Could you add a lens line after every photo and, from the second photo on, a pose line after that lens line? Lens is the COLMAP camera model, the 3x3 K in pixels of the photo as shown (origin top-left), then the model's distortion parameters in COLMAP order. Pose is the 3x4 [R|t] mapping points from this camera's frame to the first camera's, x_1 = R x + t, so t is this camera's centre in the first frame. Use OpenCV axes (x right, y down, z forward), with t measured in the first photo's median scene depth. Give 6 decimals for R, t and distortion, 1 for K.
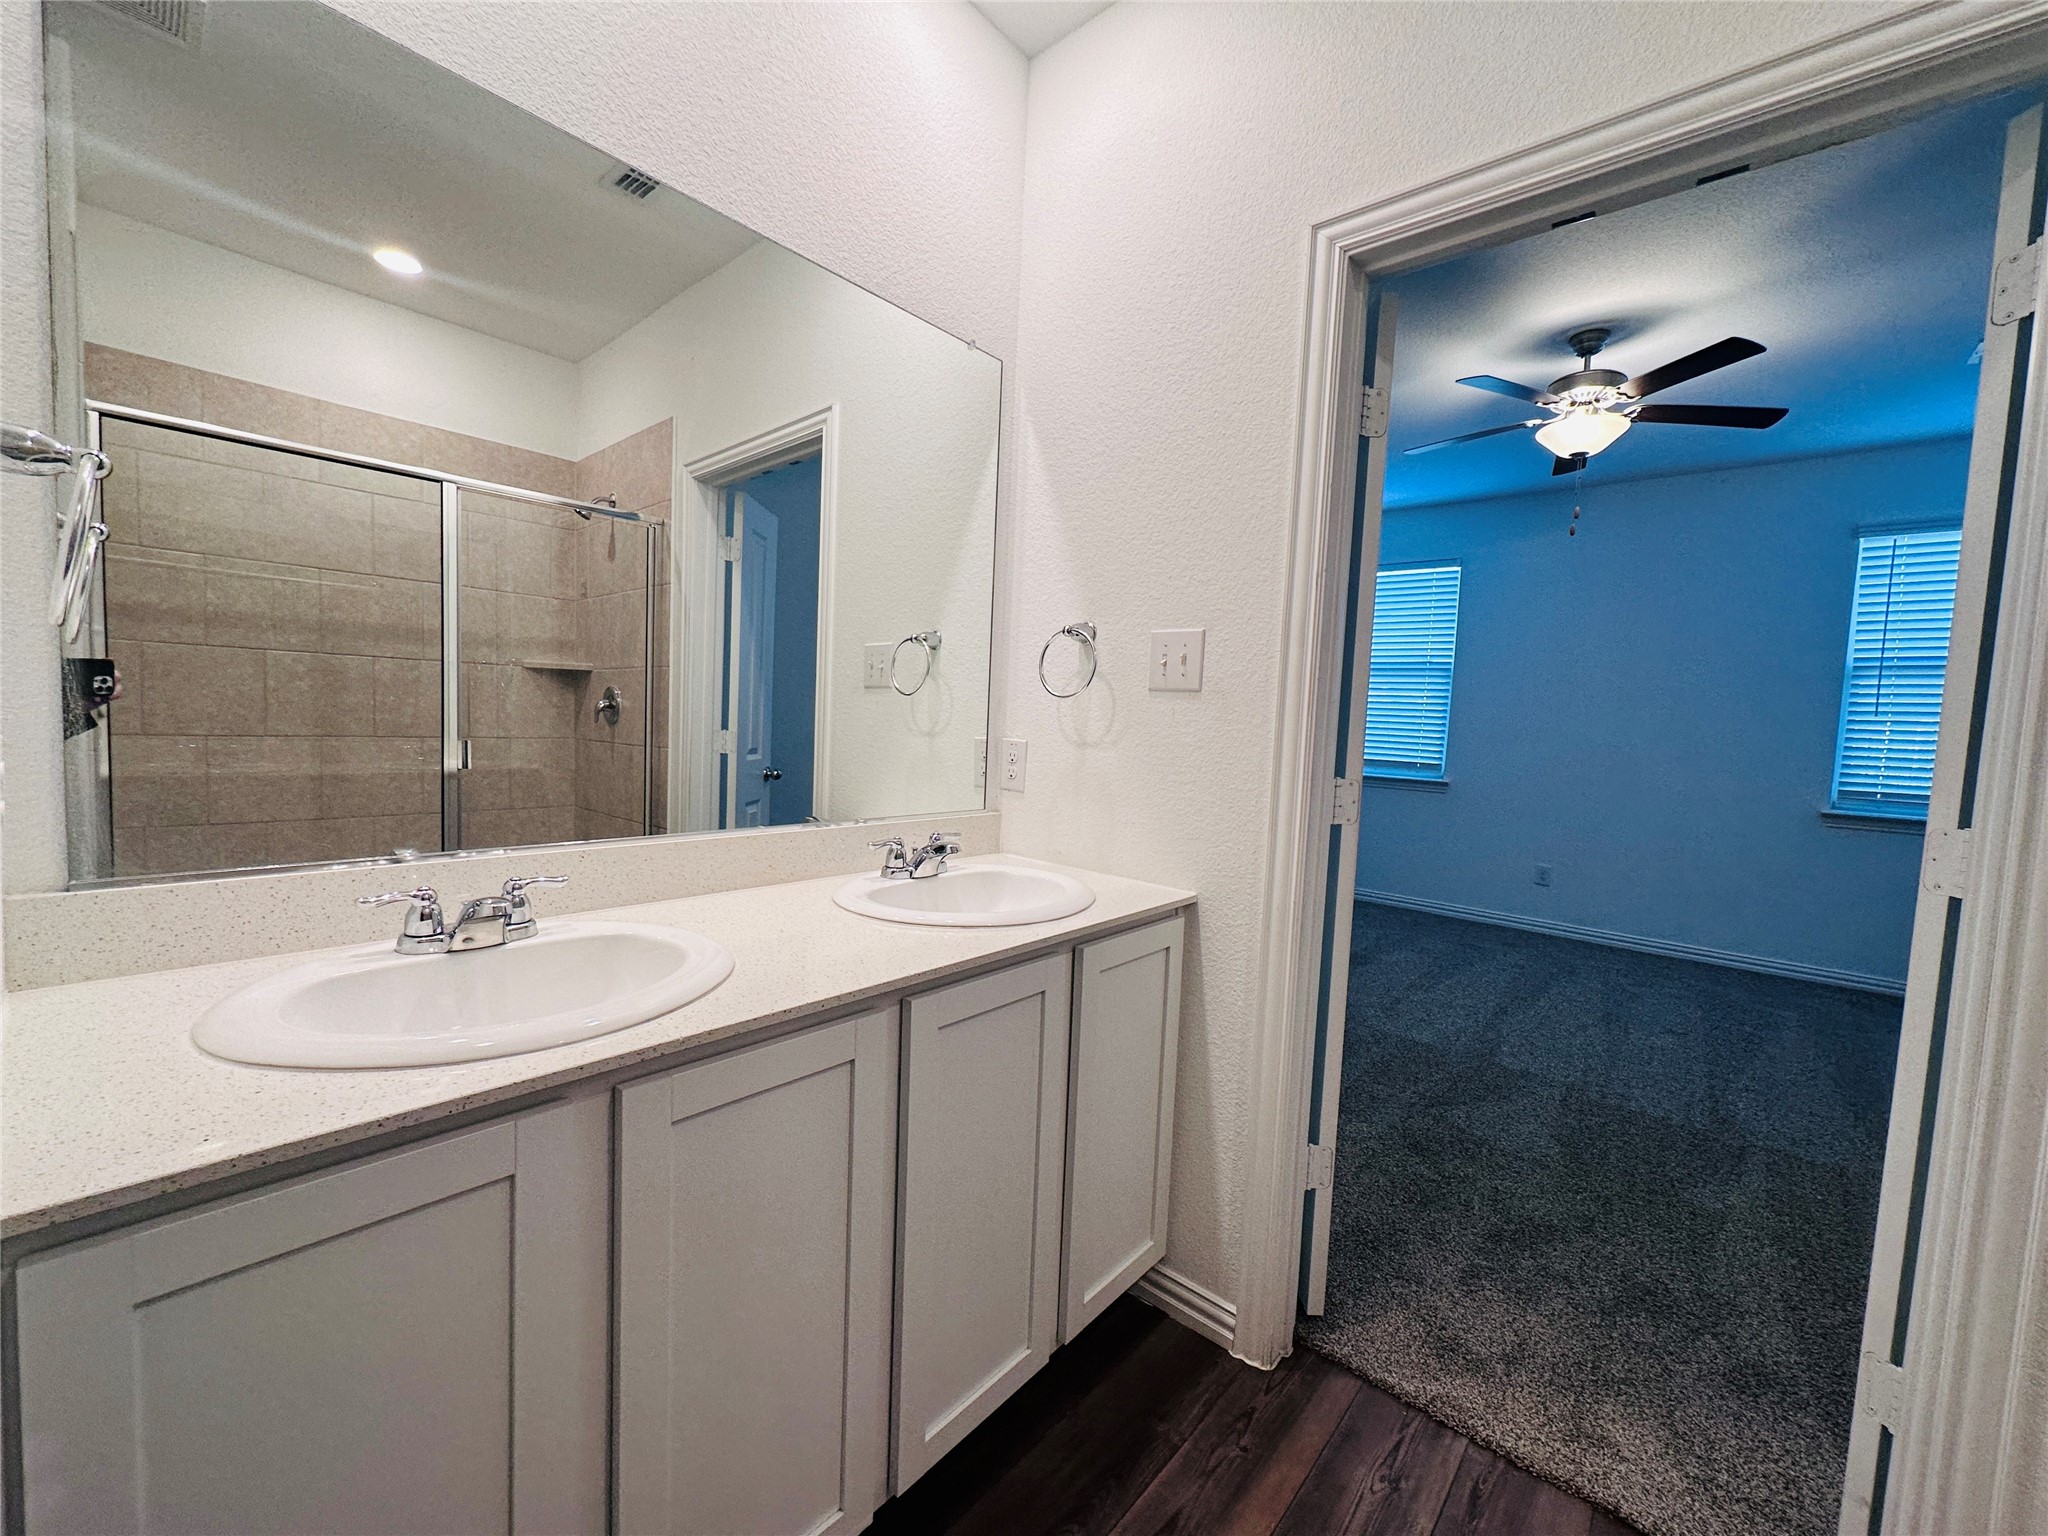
lens RADIAL K [[815.8, 0, 1023.6], [0, 815.8, 771.9], [0, 0, 1]] dist [0.000989, -0.000060]
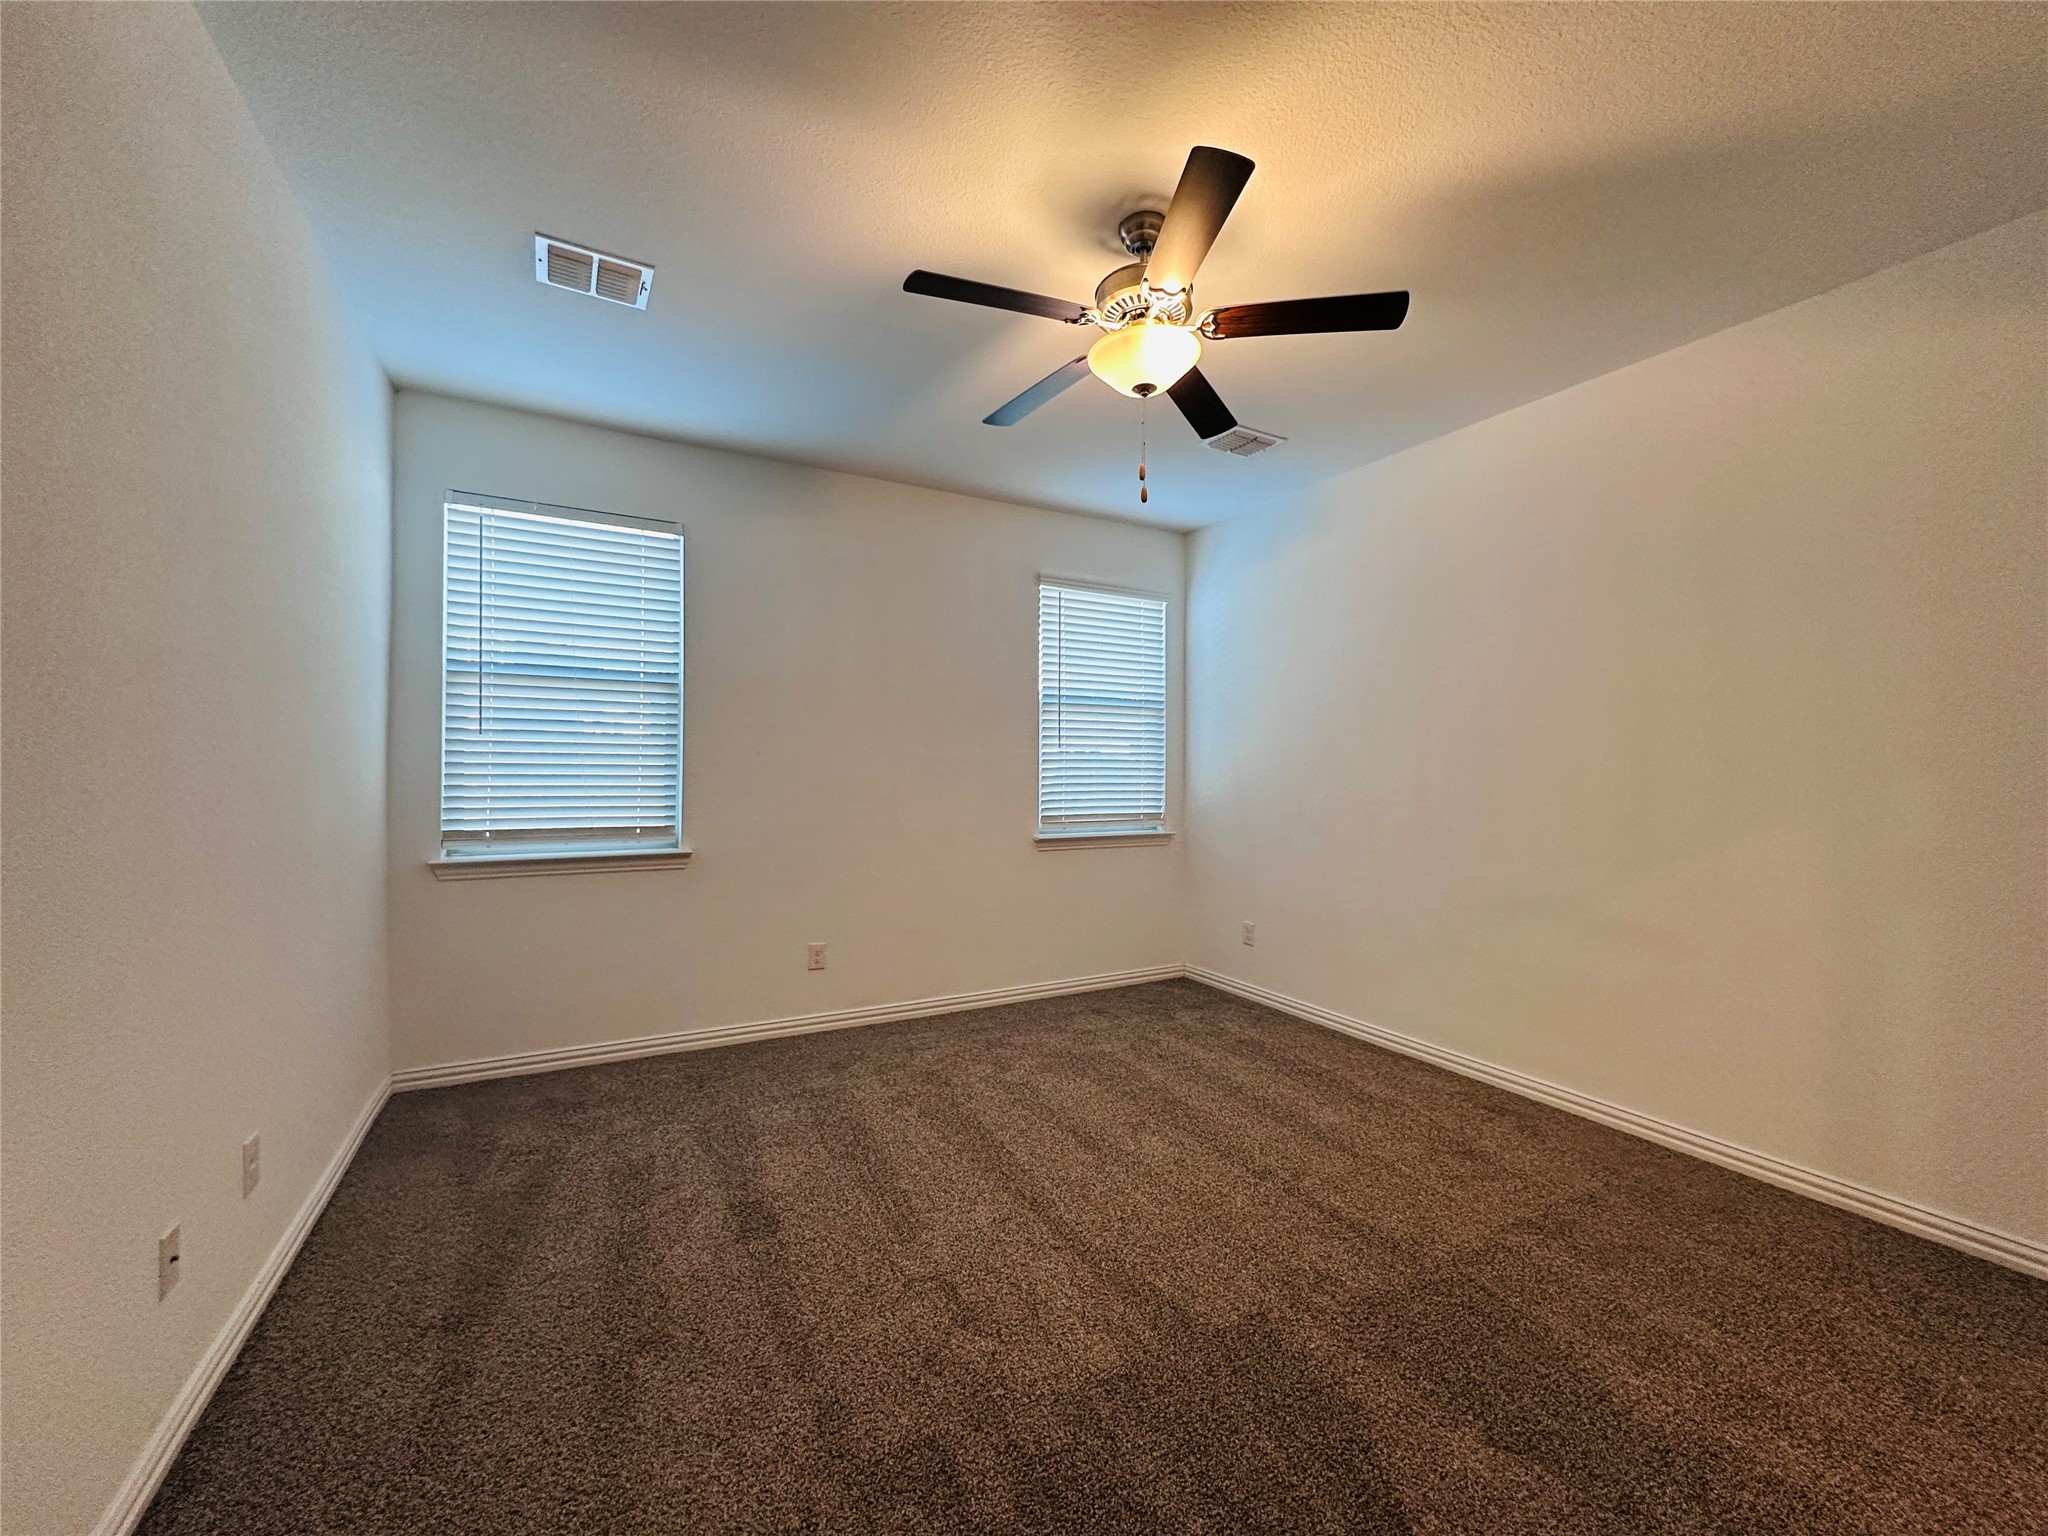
lens RADIAL K [[815.8, 0, 1021.7], [0, 815.8, 769.9], [0, 0, 1]] dist [0.000989, -0.000060]
pose [[0.334150, -0.040406, 0.941653, -0.021922], [0.069615, 0.997410, 0.018095, -0.060718], [-0.939945, 0.059507, 0.336098, 0.666828]]
